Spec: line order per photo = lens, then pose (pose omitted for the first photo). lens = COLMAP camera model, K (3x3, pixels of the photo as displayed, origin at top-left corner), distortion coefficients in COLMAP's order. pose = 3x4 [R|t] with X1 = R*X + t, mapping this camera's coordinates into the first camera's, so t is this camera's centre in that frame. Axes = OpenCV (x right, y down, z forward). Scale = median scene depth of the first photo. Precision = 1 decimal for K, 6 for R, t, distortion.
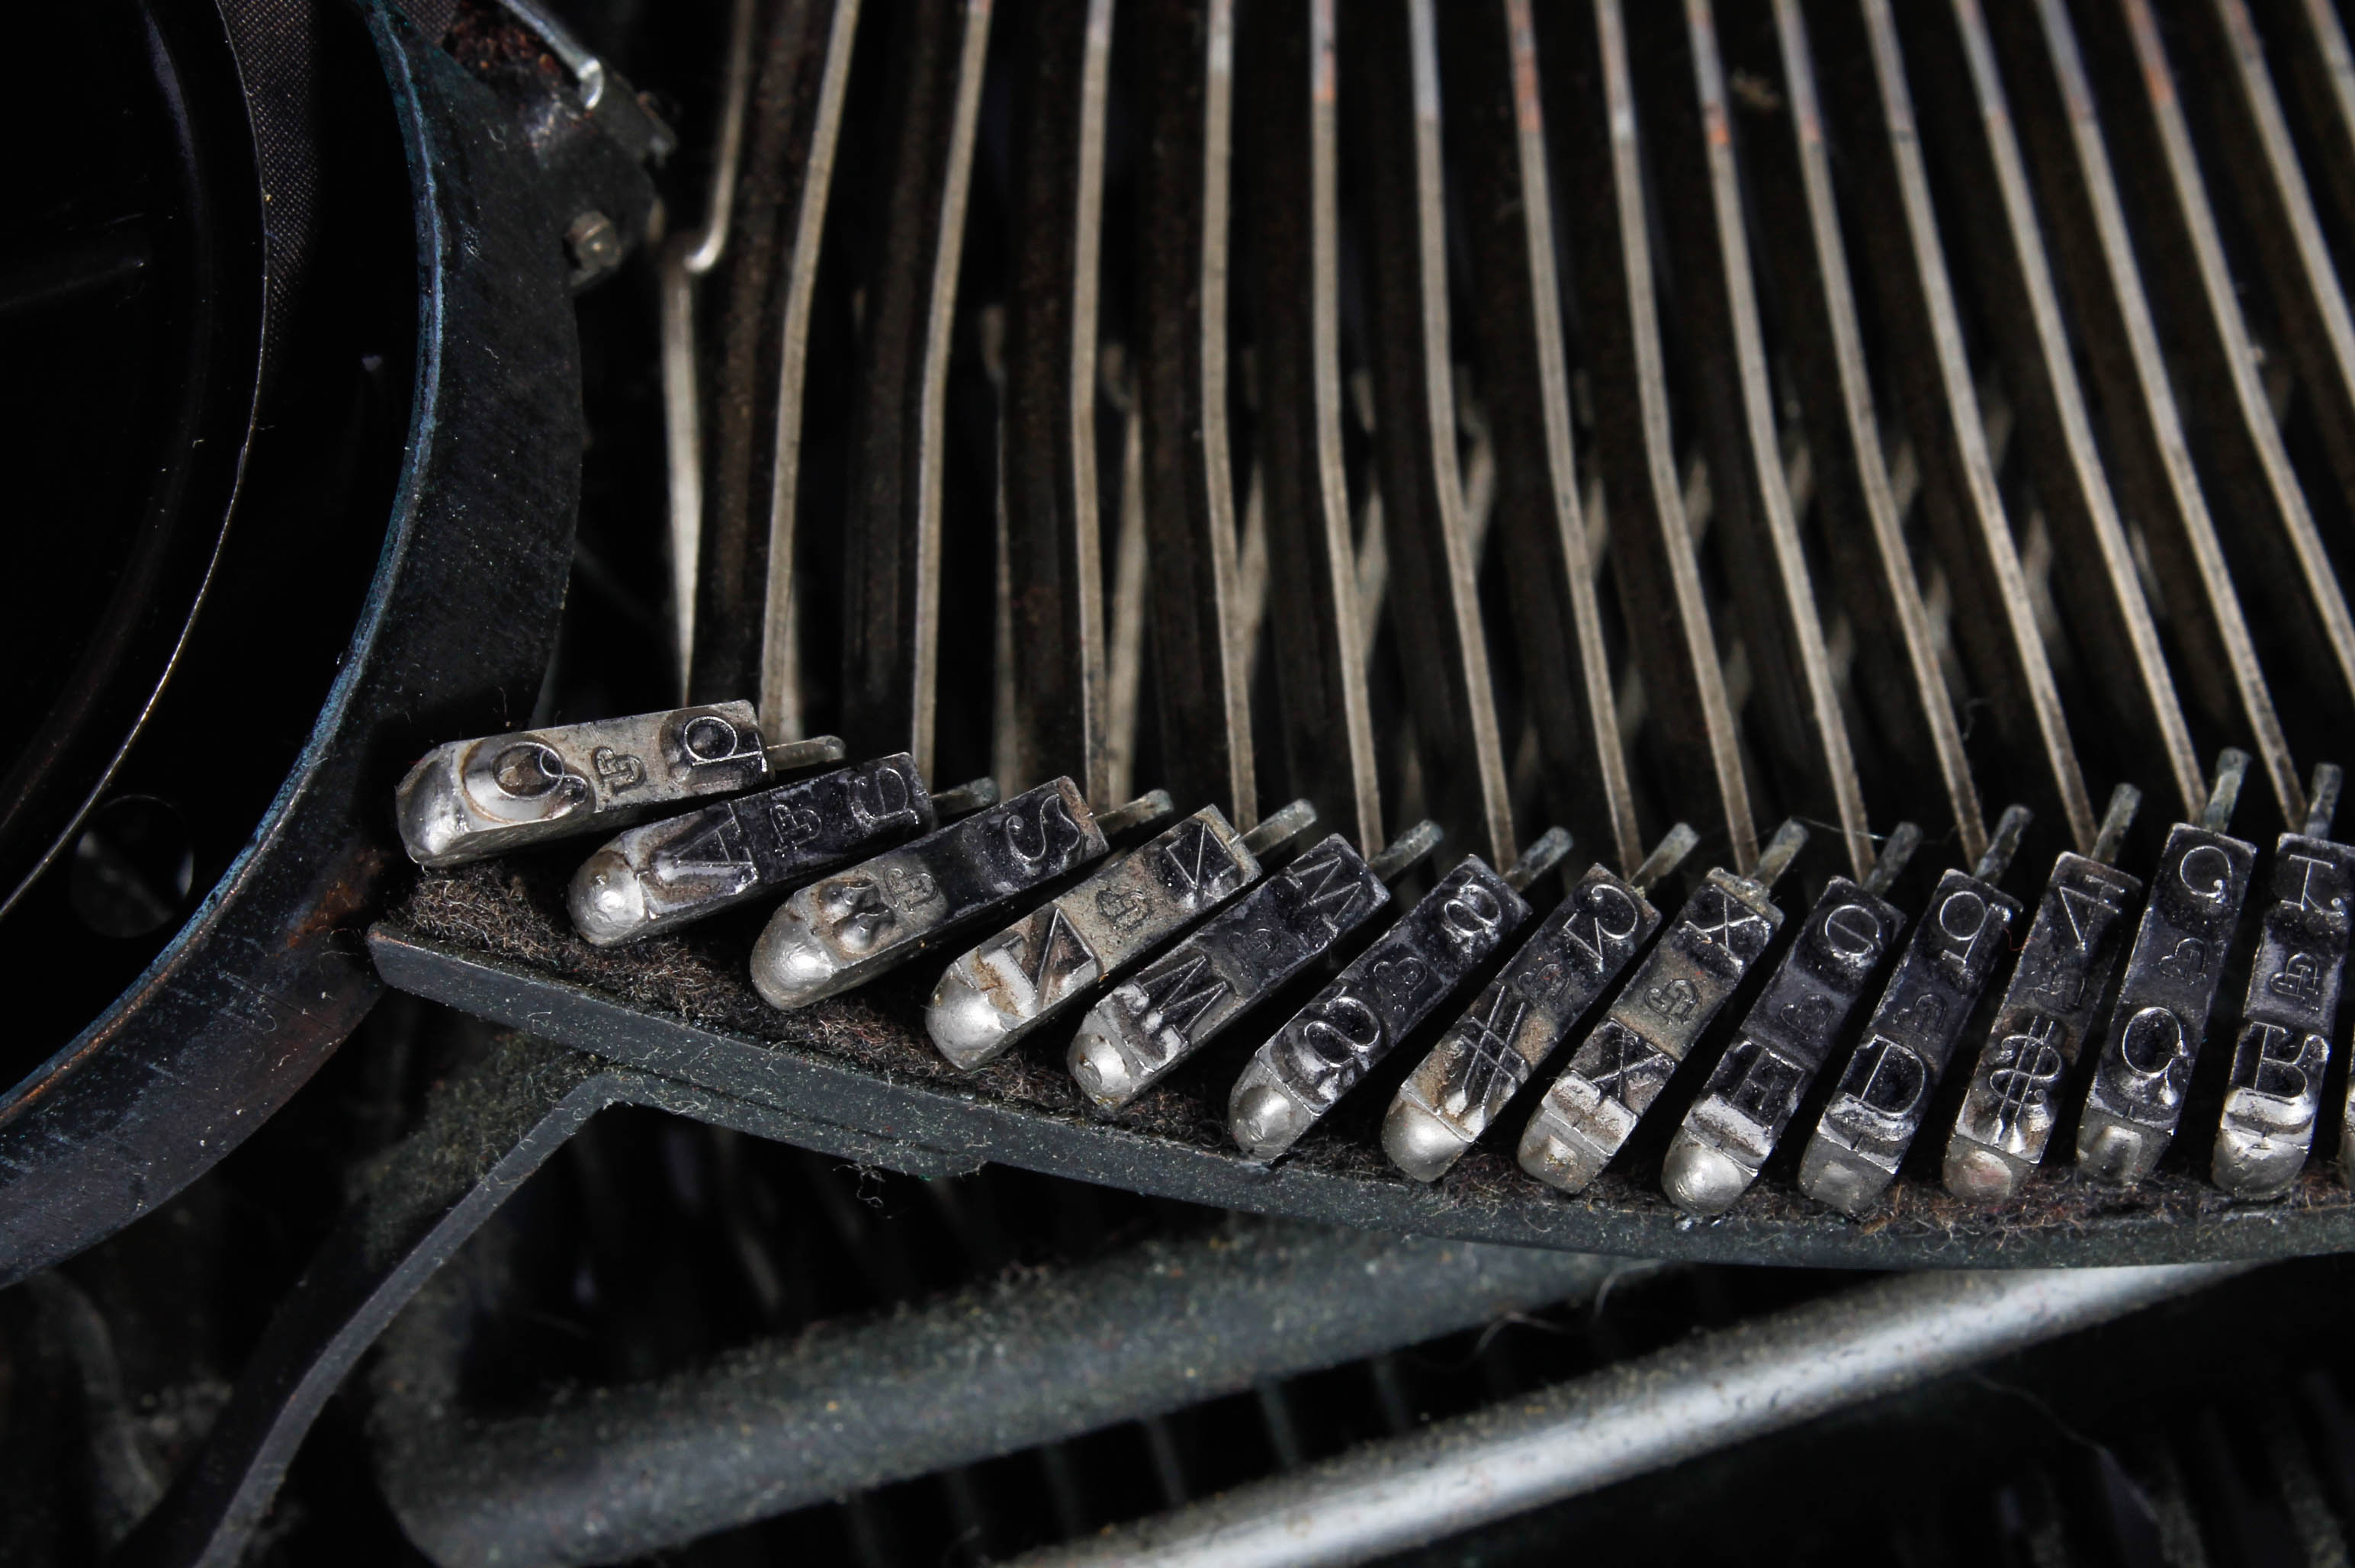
lens RADIAL K [[5382.0, 0, 1177.1], [0, 5382.0, 785.3], [0, 0, 1]] dist [0.032073, 0.227302]
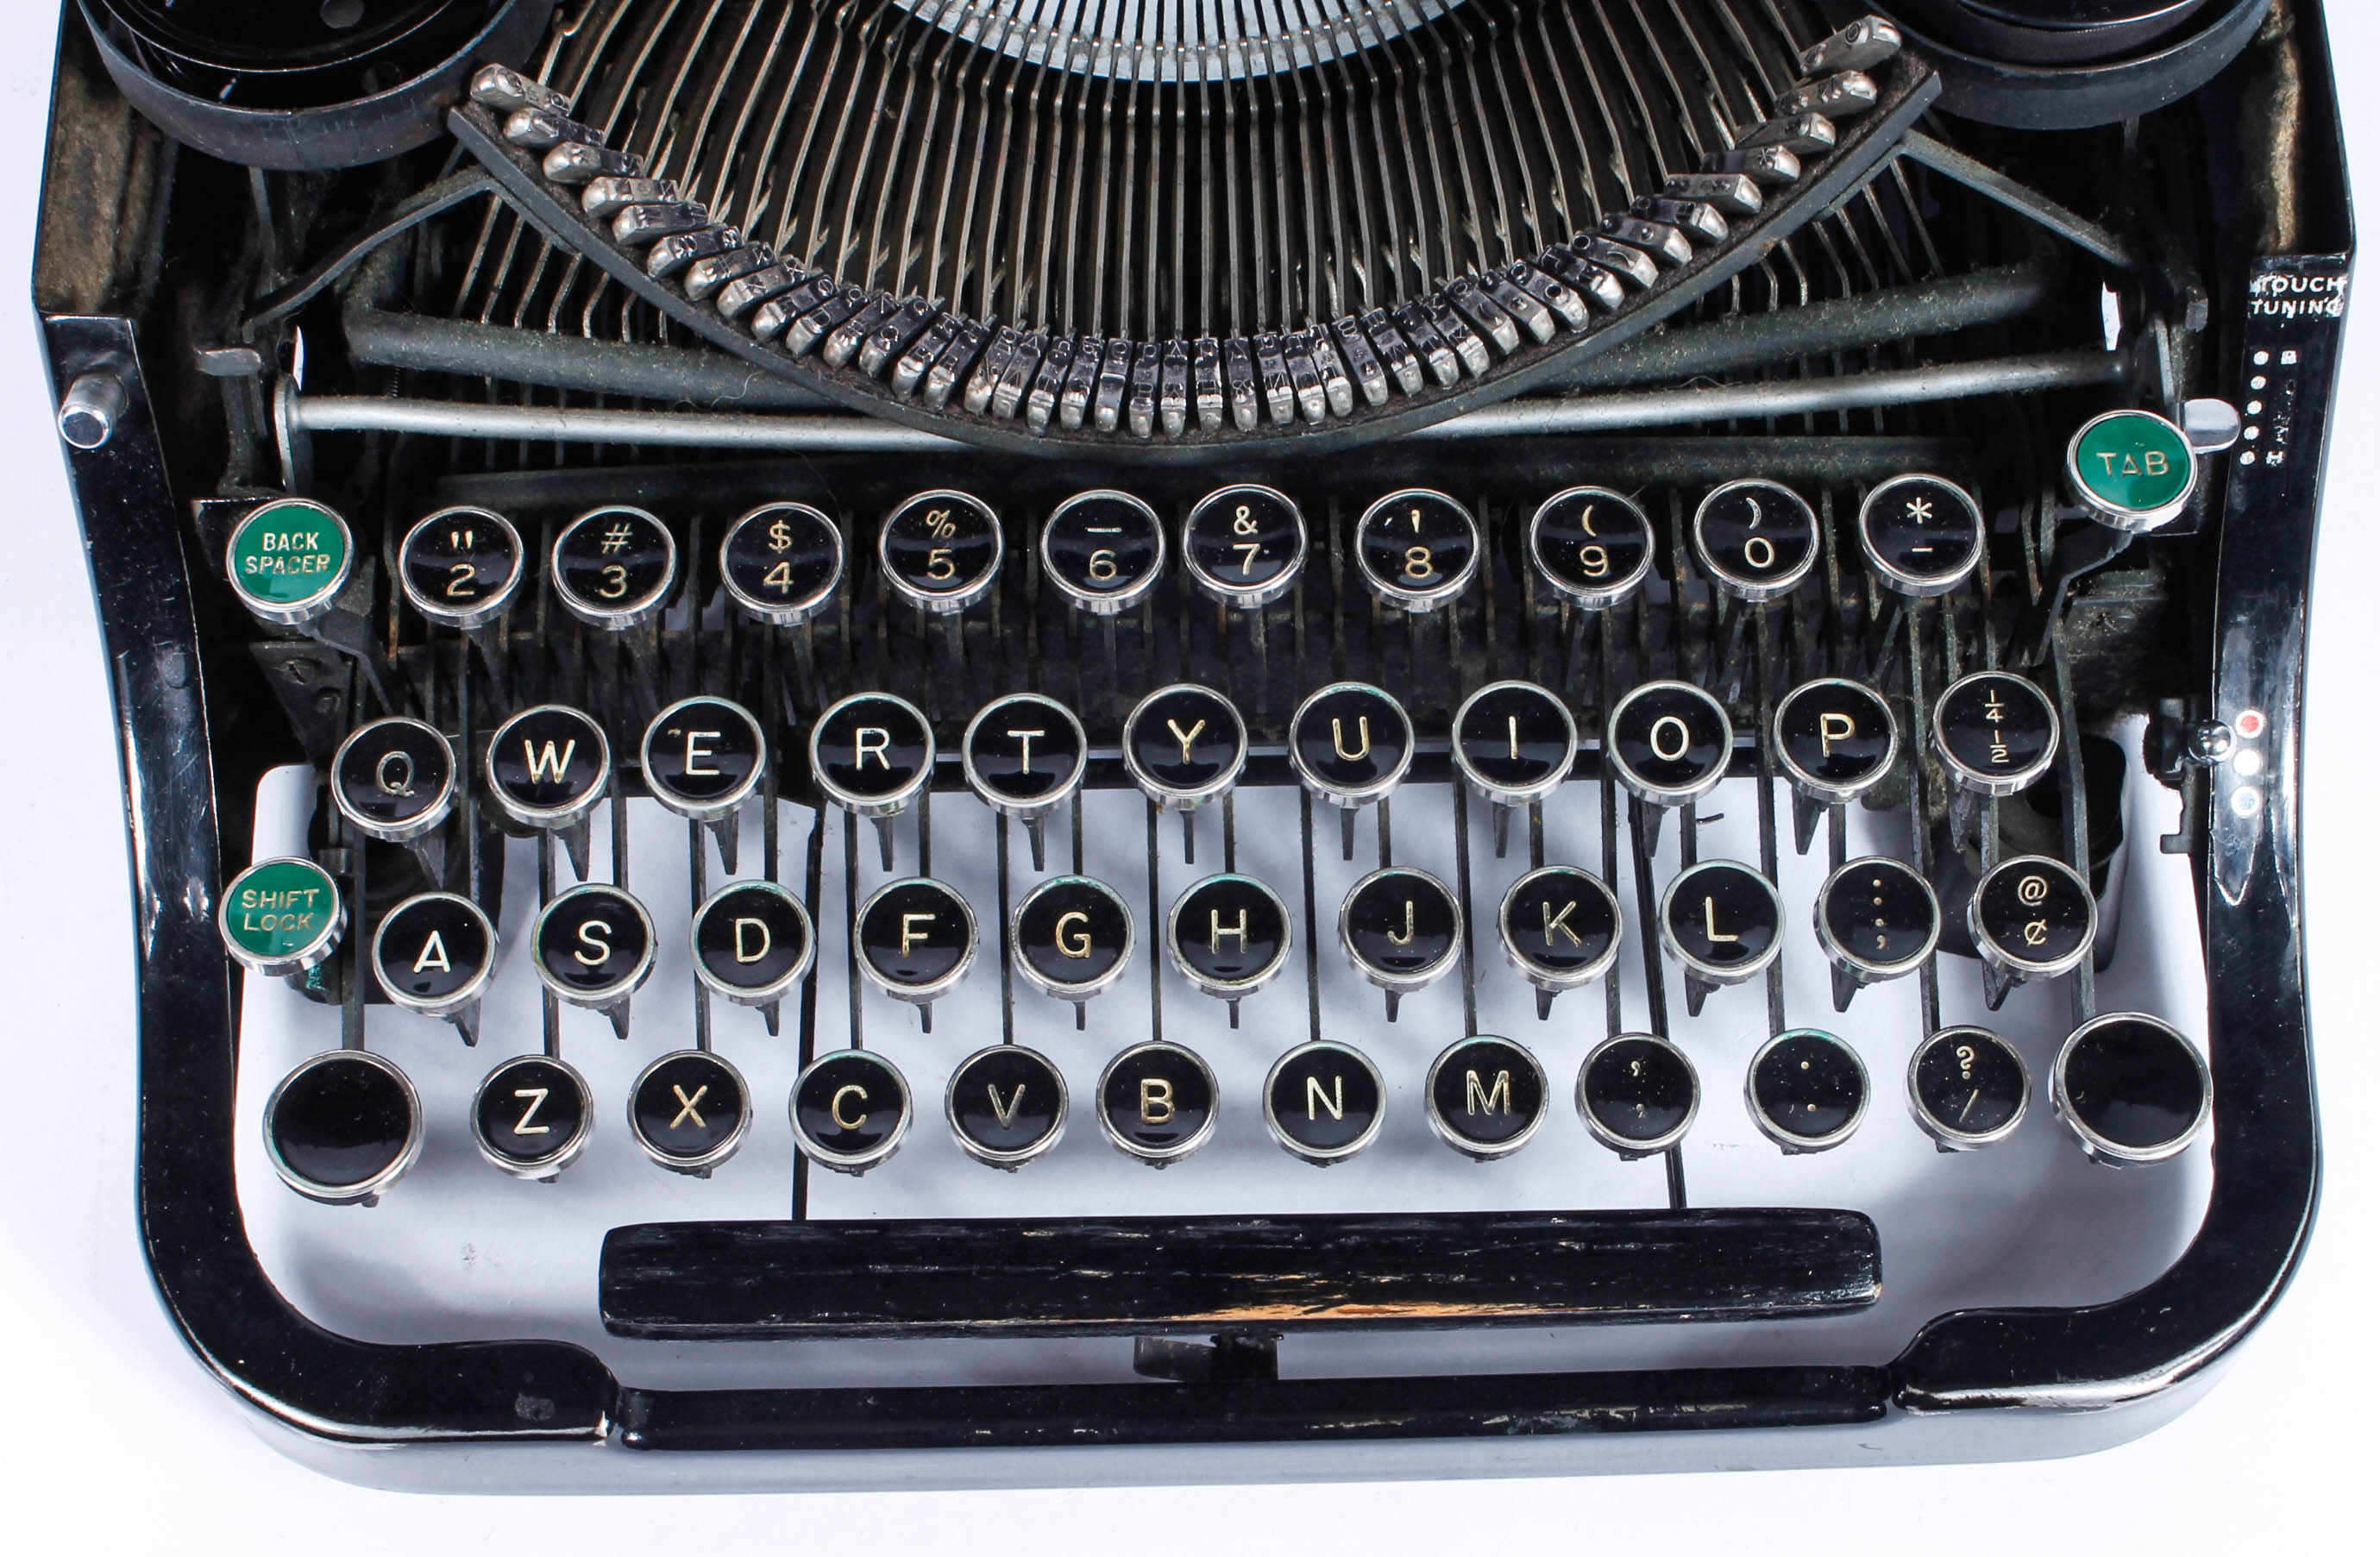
lens RADIAL K [[3790.8, 0, 1152.7], [0, 3790.8, 901.5], [0, 0, 1]] dist [-0.068405, 0.150015]
pose [[0.910091, 0.375933, 0.174380, 0.038352], [-0.361534, 0.925931, -0.109298, 0.623067], [-0.202553, 0.036427, 0.978594, -1.555613]]
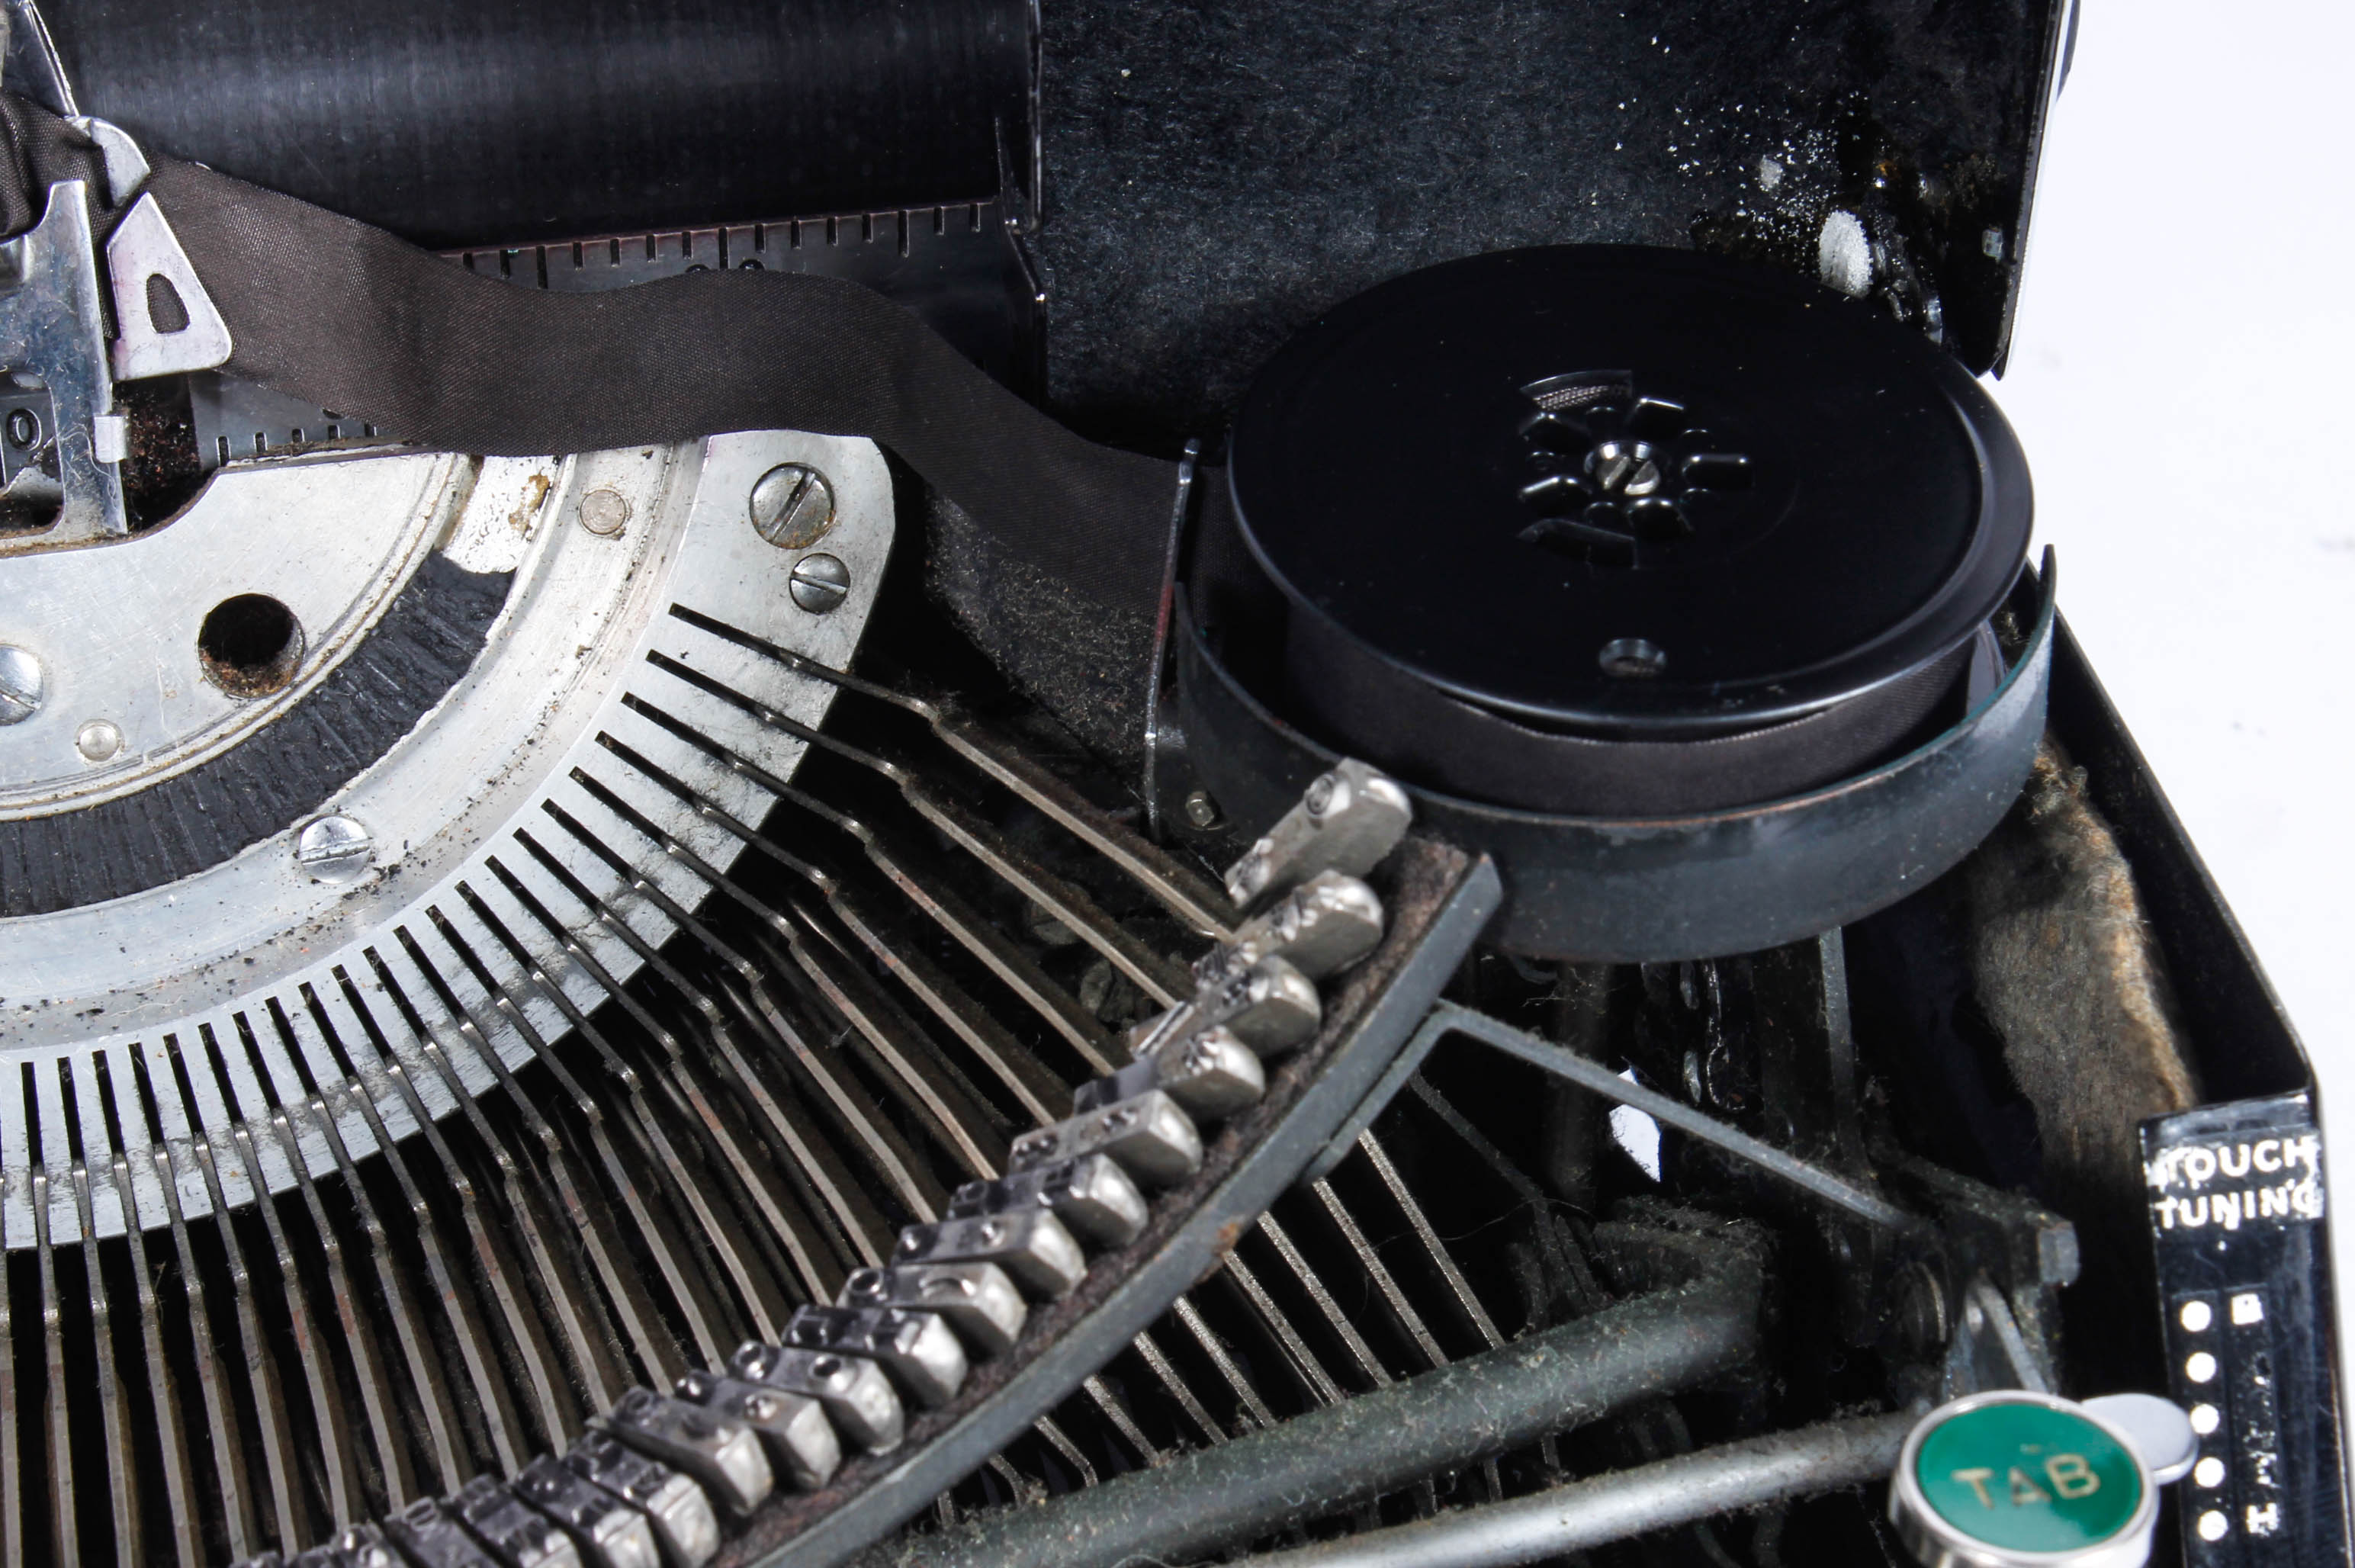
lens RADIAL K [[5459.9, 0, 1178.3], [0, 5459.9, 831.0], [0, 0, 1]] dist [0.048954, 0.001661]
pose [[0.924845, 0.333891, 0.182148, 0.289969], [-0.172717, 0.795364, -0.581003, 0.770735], [-0.338865, 0.505878, 0.793258, -0.717055]]
